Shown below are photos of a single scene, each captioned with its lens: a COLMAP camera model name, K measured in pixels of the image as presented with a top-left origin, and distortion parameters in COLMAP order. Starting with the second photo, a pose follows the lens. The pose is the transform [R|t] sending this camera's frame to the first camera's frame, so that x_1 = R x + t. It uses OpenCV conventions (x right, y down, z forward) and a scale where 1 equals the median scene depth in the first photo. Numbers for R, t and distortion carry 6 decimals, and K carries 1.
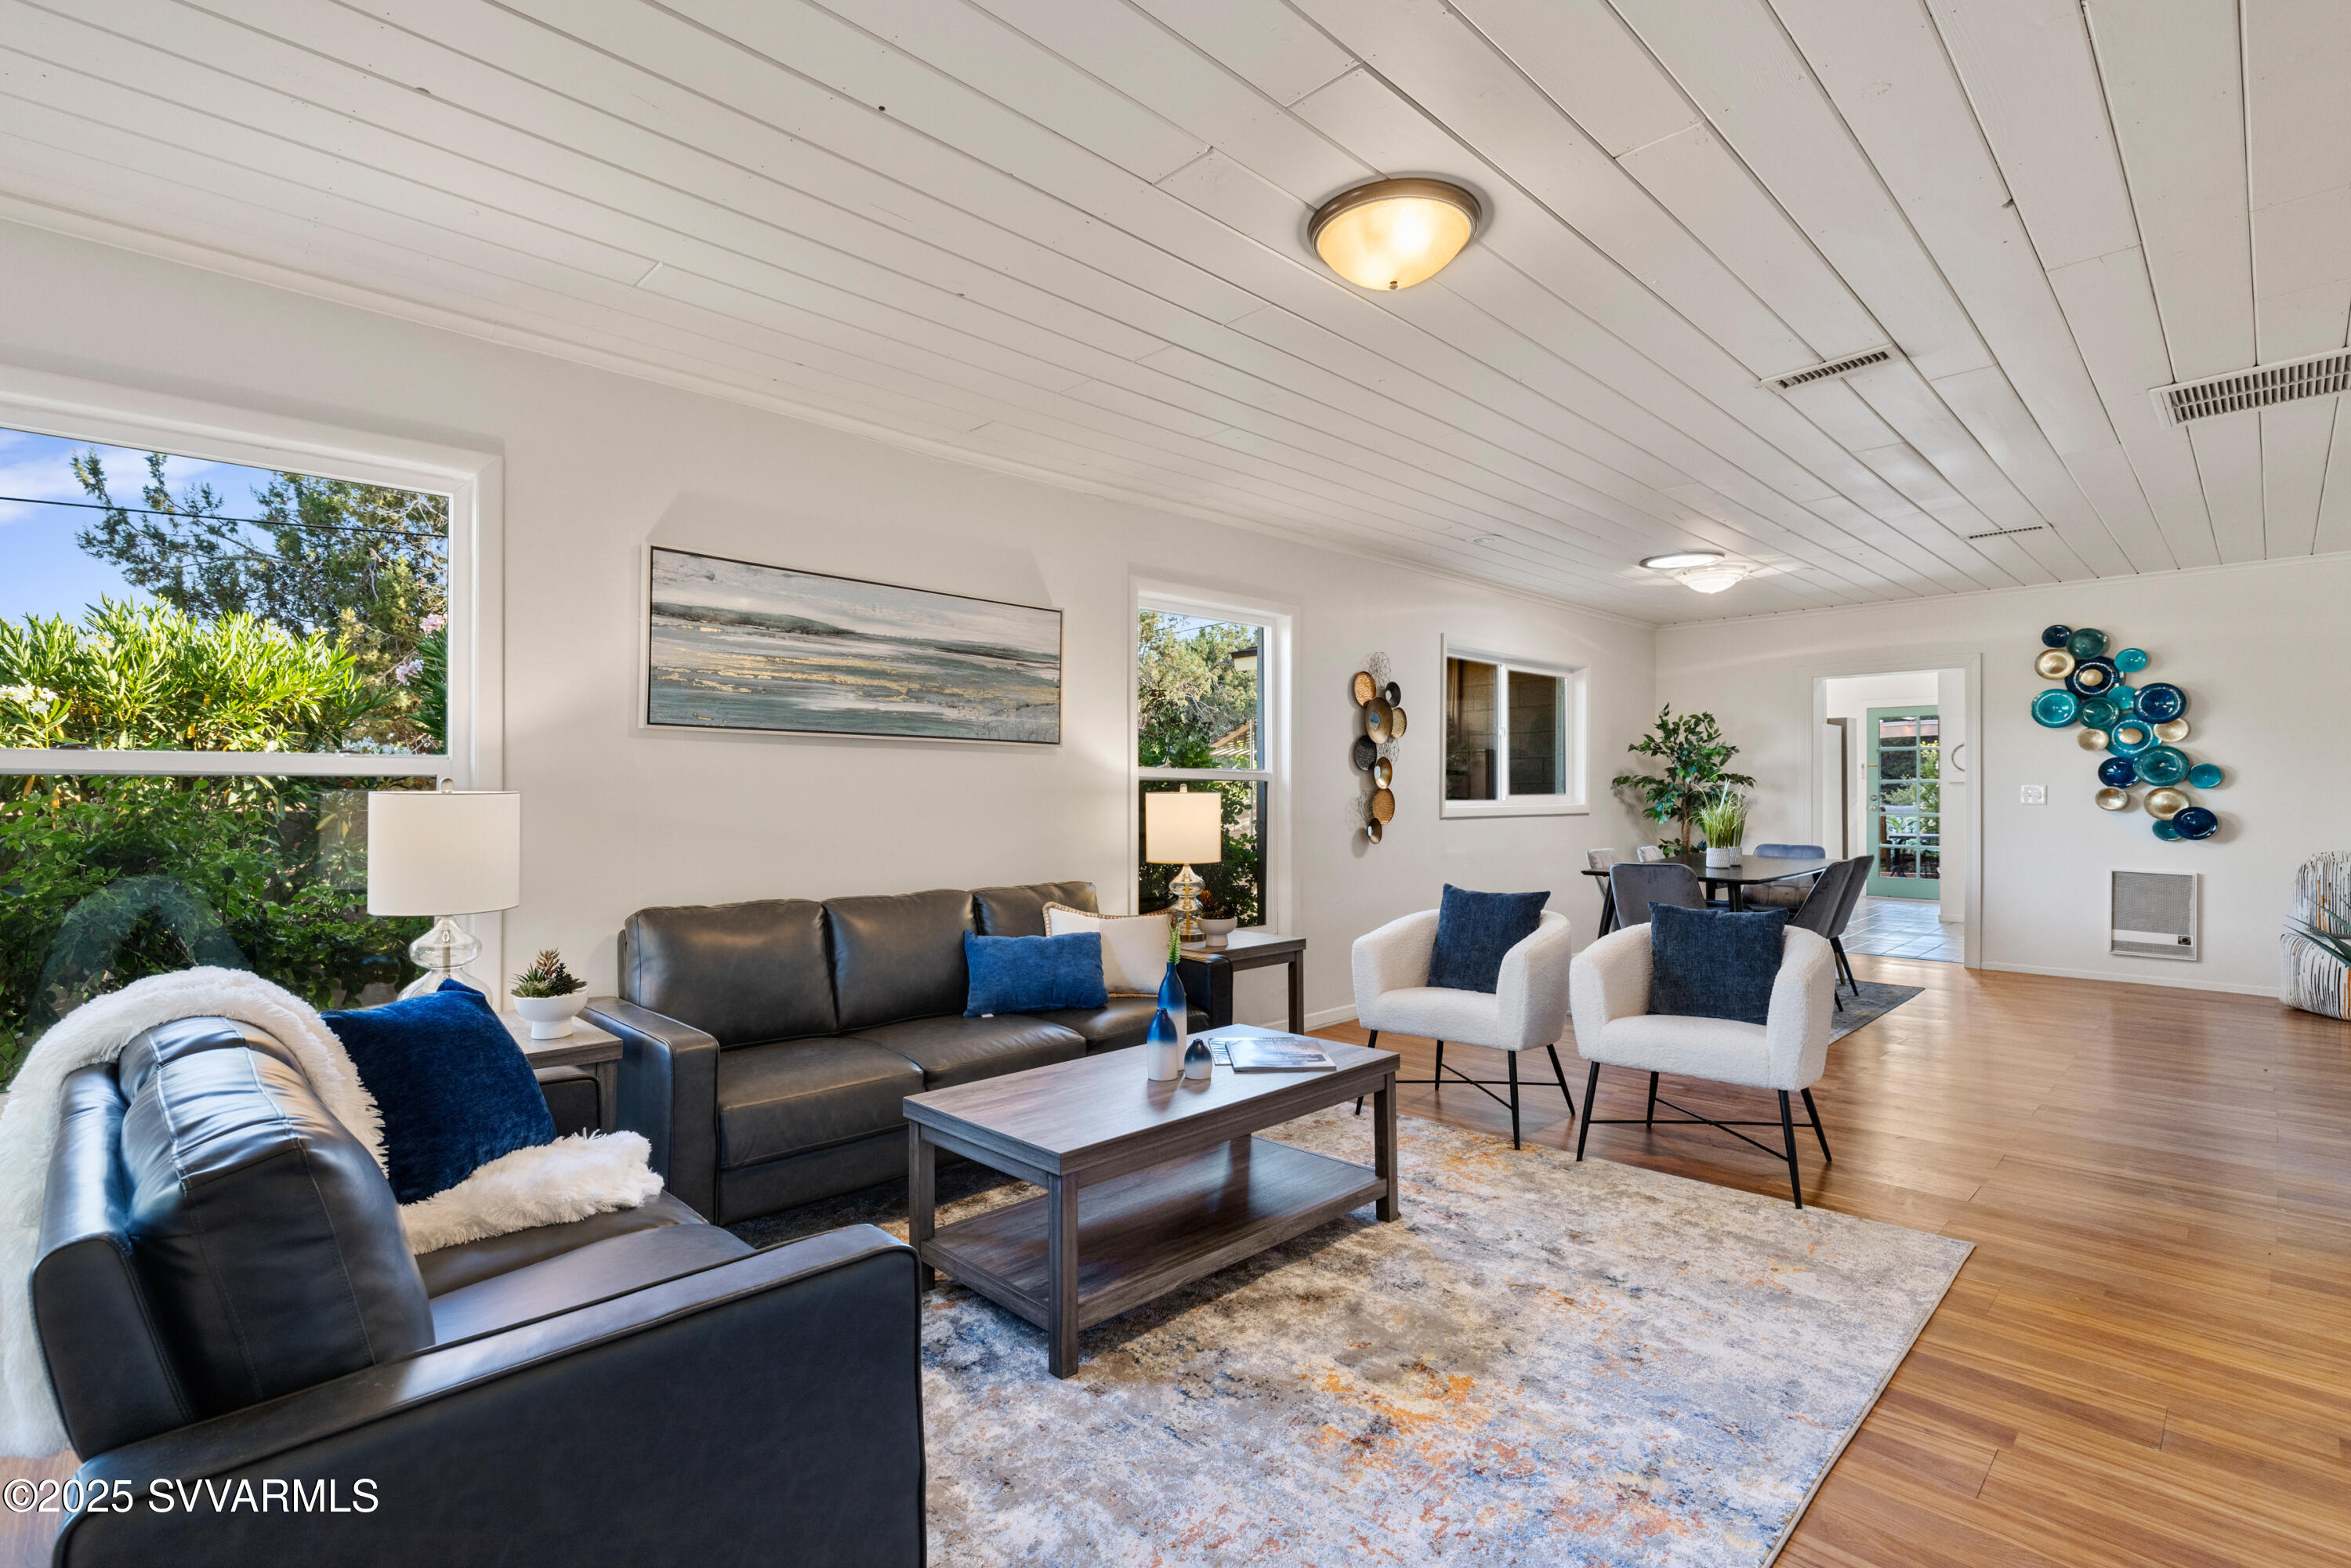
lens RADIAL K [[1086.7, 0, 1178.0], [0, 1086.7, 785.9], [0, 0, 1]] dist [-0.003938, -0.000407]
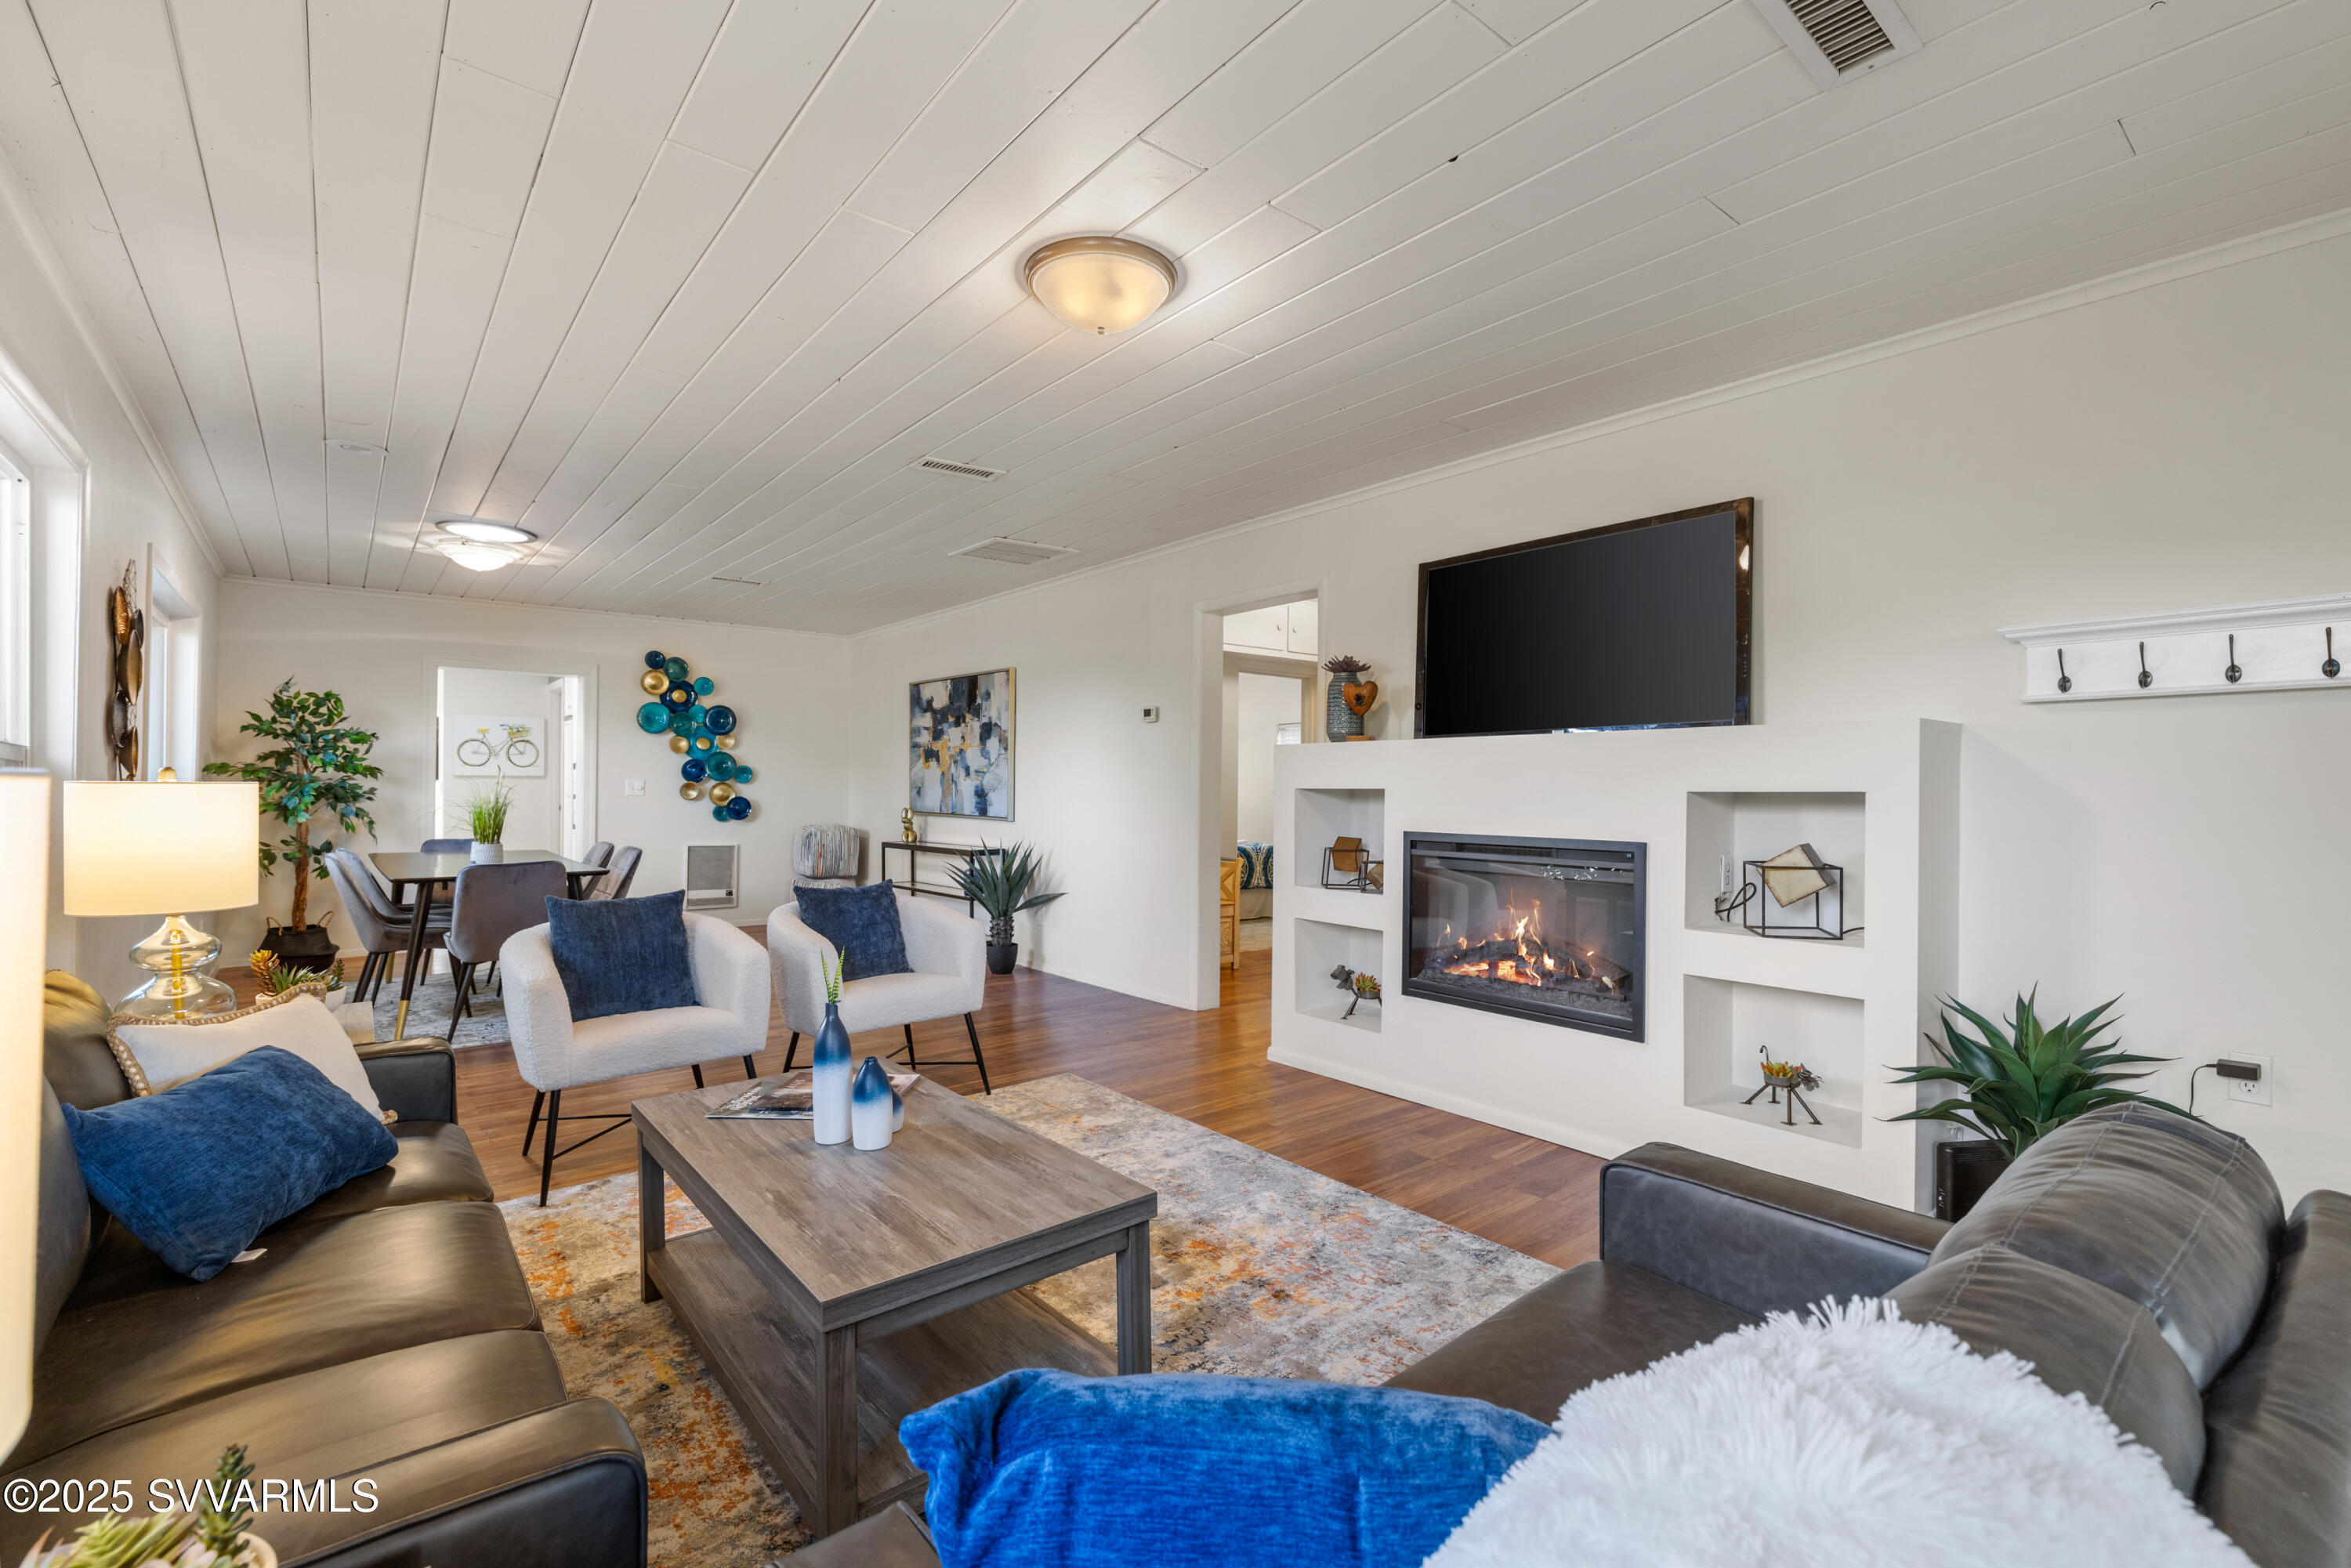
lens RADIAL K [[1023.2, 0, 1178.1], [0, 1023.2, 788.4], [0, 0, 1]] dist [-0.001437, 0.000014]
pose [[0.095460, 0.000129, 0.995433, -0.317743], [-0.009253, 0.999957, 0.000758, 0.002906], [-0.995390, -0.009283, 0.095457, 0.306029]]
